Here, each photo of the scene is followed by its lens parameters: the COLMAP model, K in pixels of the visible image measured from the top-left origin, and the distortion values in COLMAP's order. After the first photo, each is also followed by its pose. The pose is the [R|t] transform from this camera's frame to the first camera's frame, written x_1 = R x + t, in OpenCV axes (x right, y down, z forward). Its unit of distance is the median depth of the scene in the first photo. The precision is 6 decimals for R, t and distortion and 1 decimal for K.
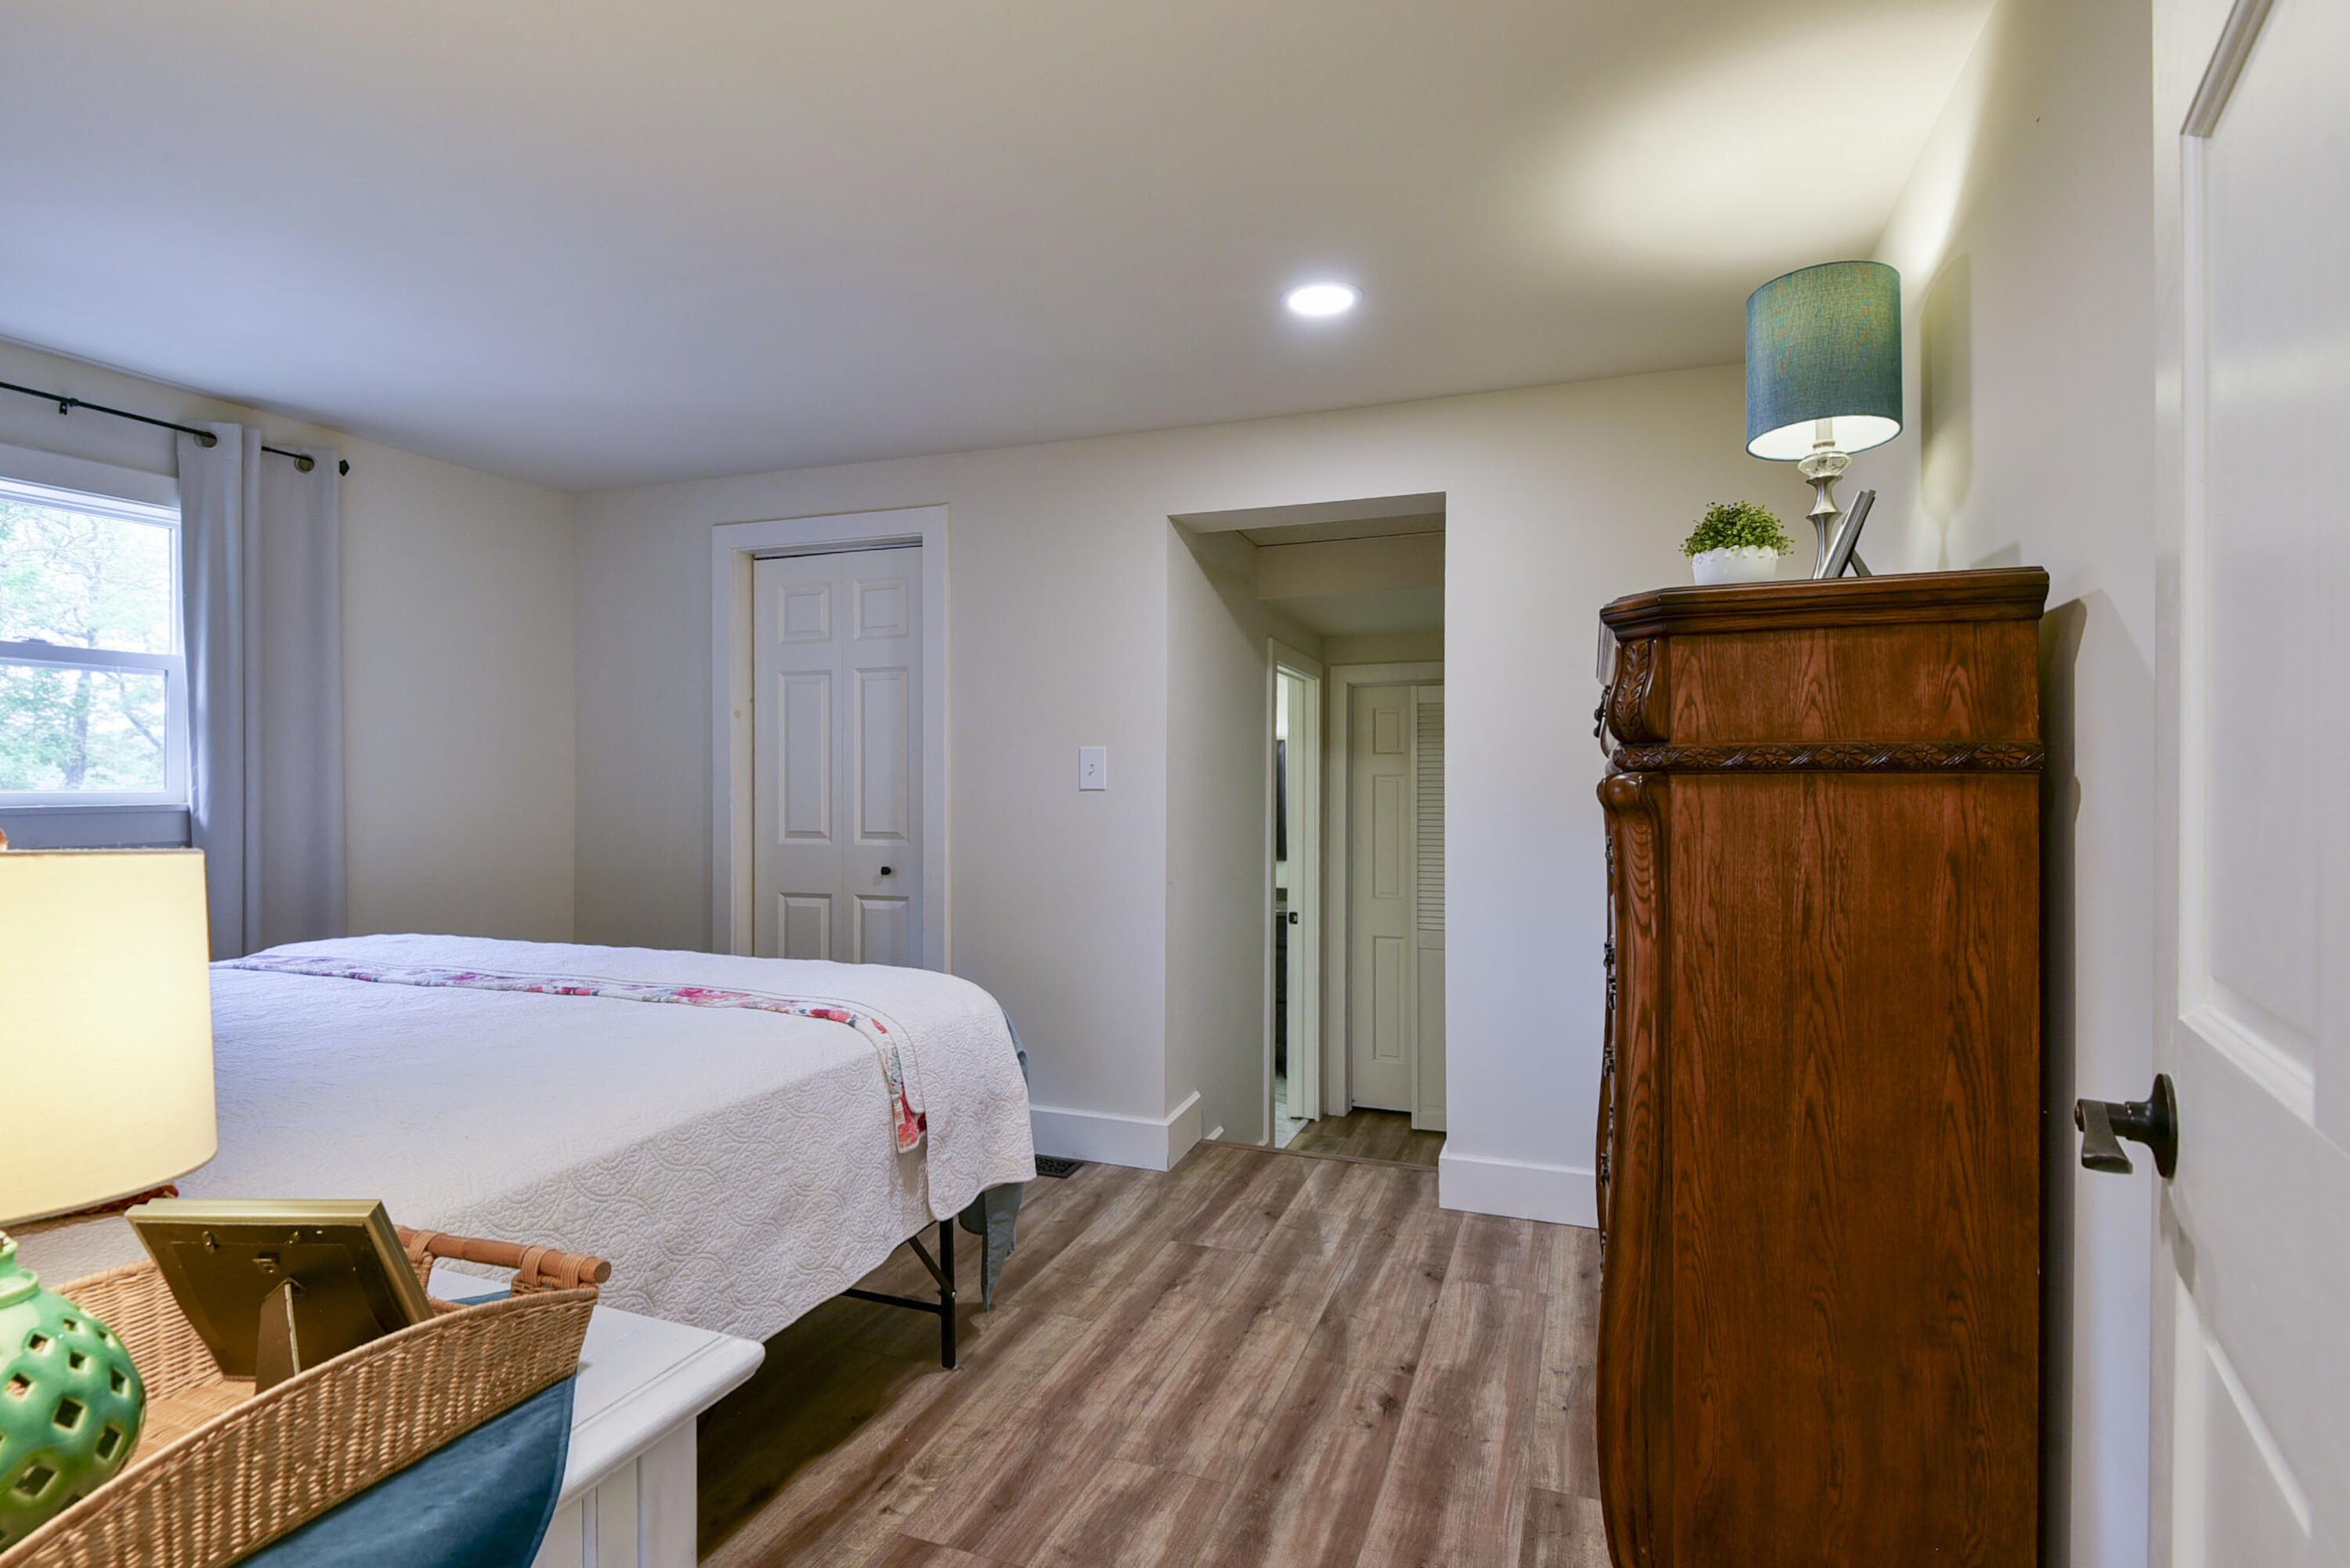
lens RADIAL K [[1100.9, 0, 1177.4], [0, 1100.9, 796.4], [0, 0, 1]] dist [0.014888, -0.011197]
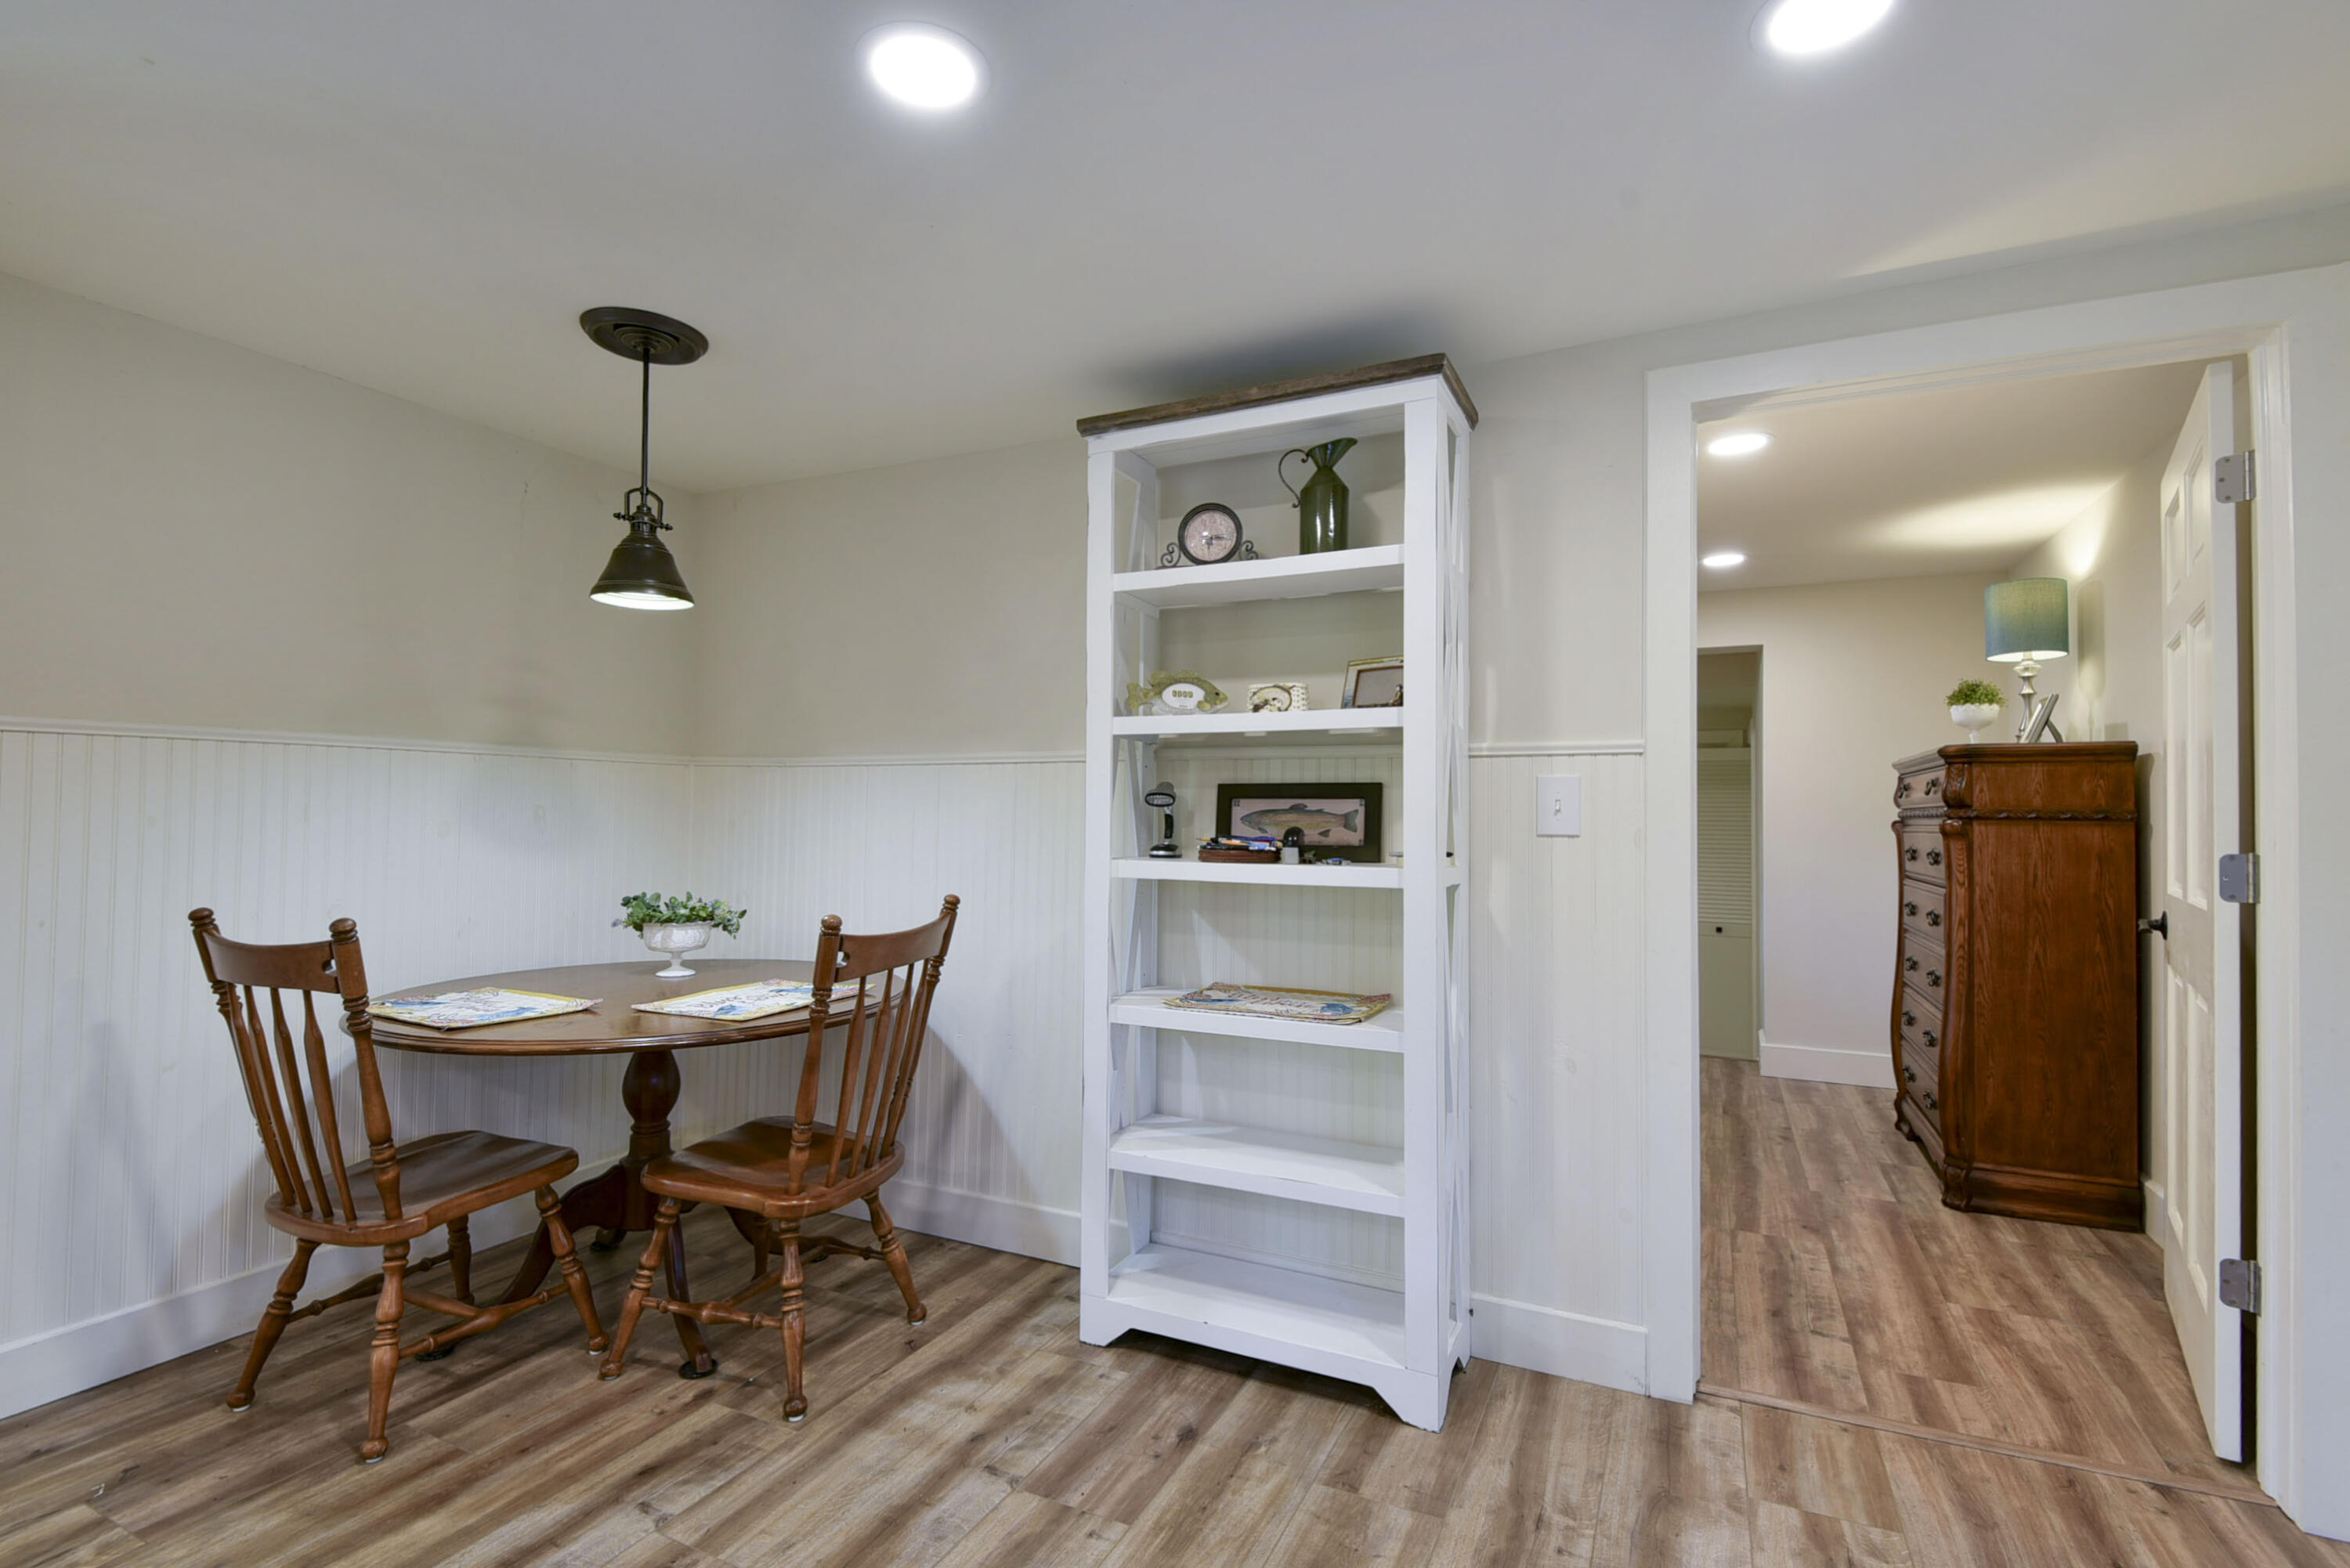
lens RADIAL K [[1100.9, 0, 1129.1], [0, 1100.9, 798.5], [0, 0, 1]] dist [0.014888, -0.011197]
pose [[0.995126, 0.005551, -0.098458, -1.173620], [-0.007371, 0.999808, -0.018135, -0.010342], [0.098339, 0.018773, 0.994976, -1.622601]]
